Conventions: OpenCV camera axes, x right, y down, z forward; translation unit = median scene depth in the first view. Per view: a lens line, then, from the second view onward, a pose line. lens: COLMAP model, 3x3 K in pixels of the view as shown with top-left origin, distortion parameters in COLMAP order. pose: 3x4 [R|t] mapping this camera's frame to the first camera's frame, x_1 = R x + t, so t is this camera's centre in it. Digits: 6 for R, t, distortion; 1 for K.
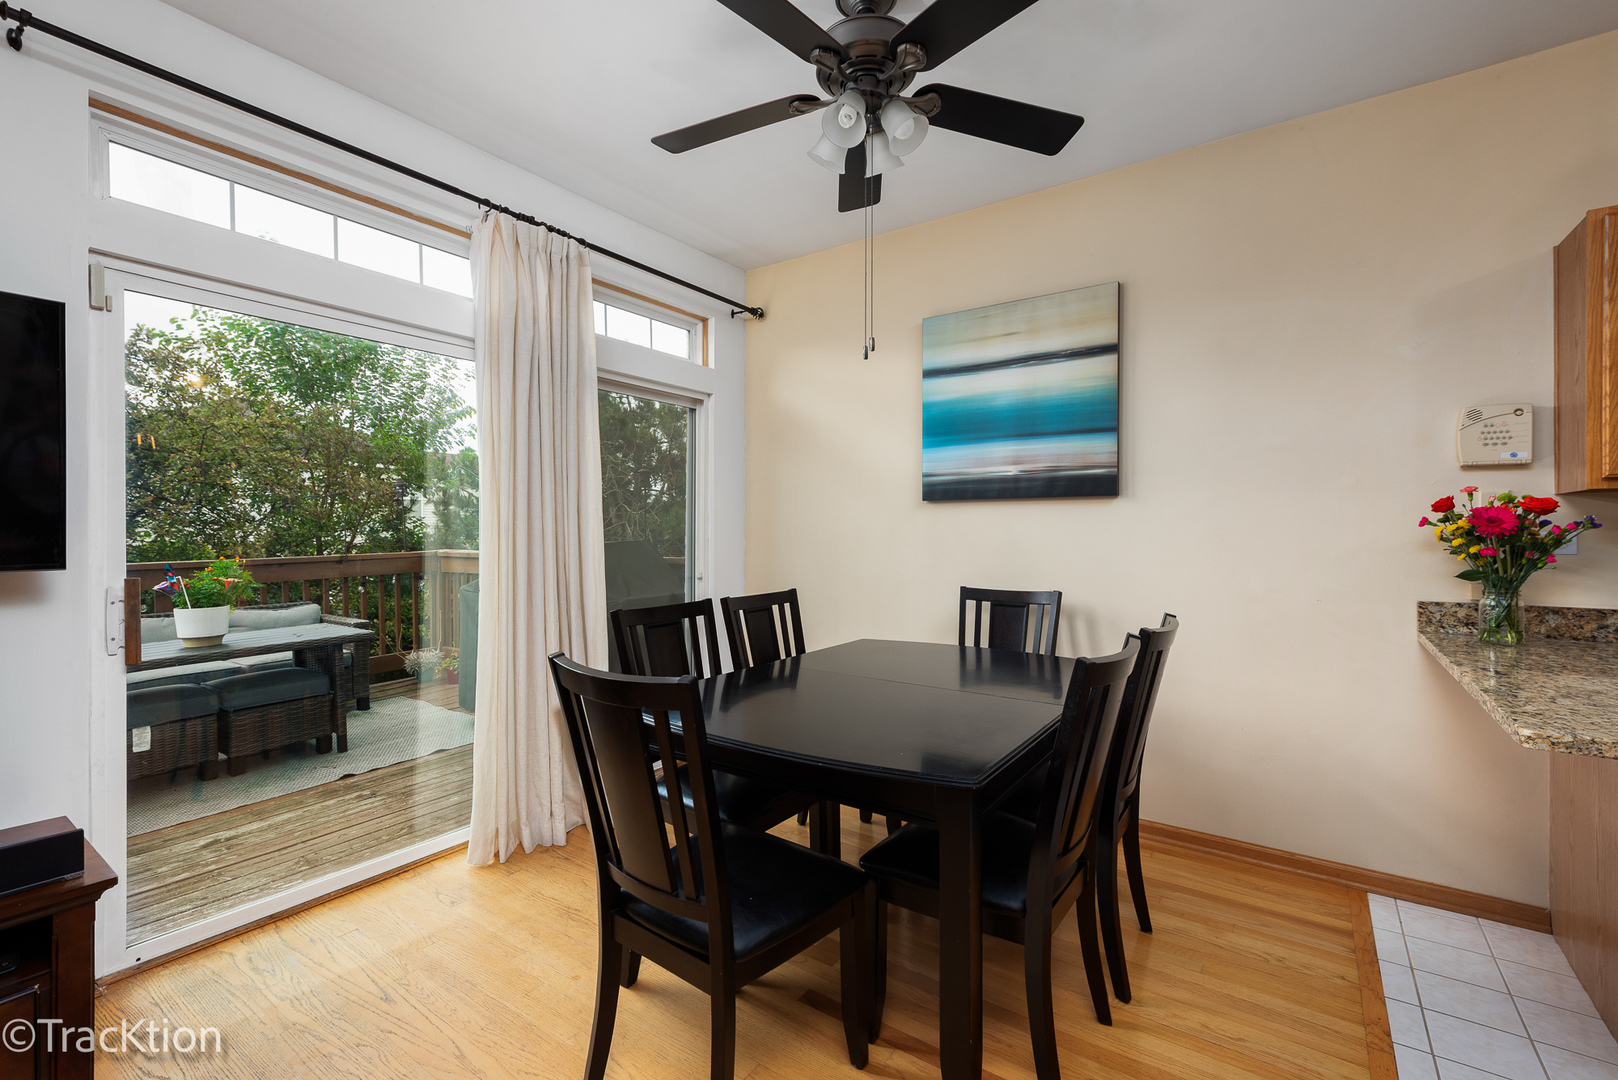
lens RADIAL K [[706.3, 0, 805.7], [0, 706.3, 523.5], [0, 0, 1]] dist [0.000299, -0.000660]
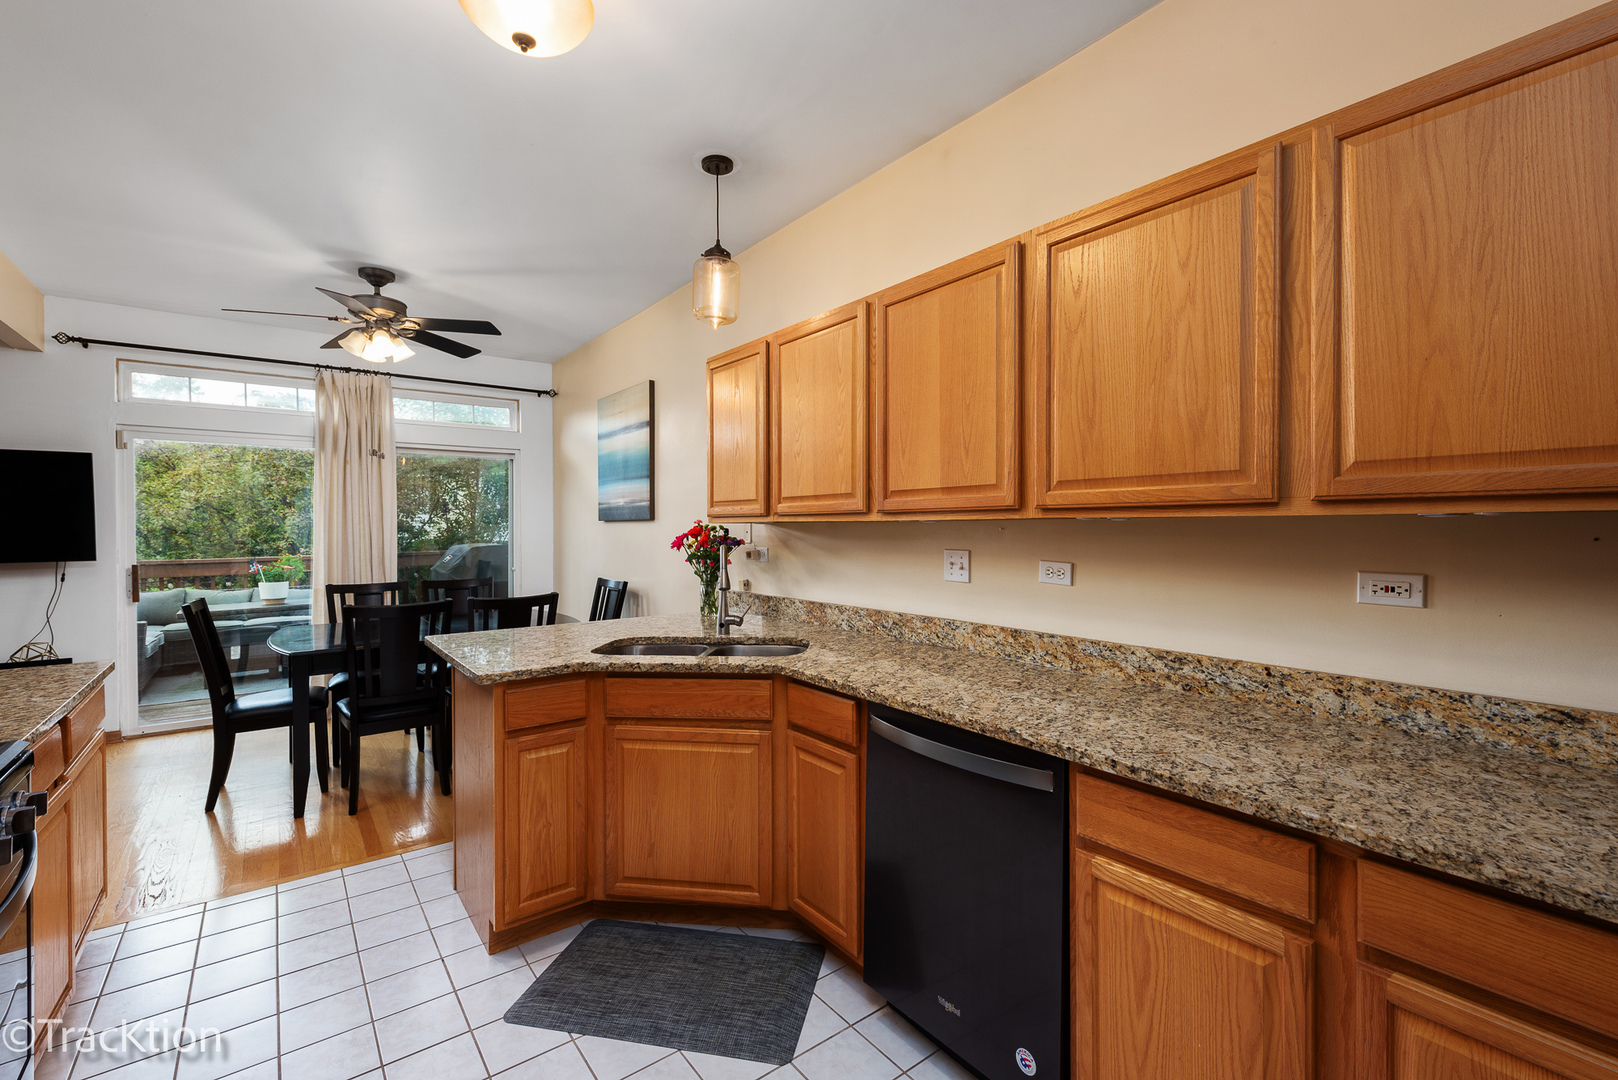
lens RADIAL K [[706.3, 0, 805.7], [0, 706.3, 523.5], [0, 0, 1]] dist [0.000299, -0.000660]
pose [[0.955657, -0.005048, -0.294438, 1.347064], [0.006109, 0.999978, 0.002684, -0.037049], [0.294417, -0.004364, 0.955667, -0.406804]]
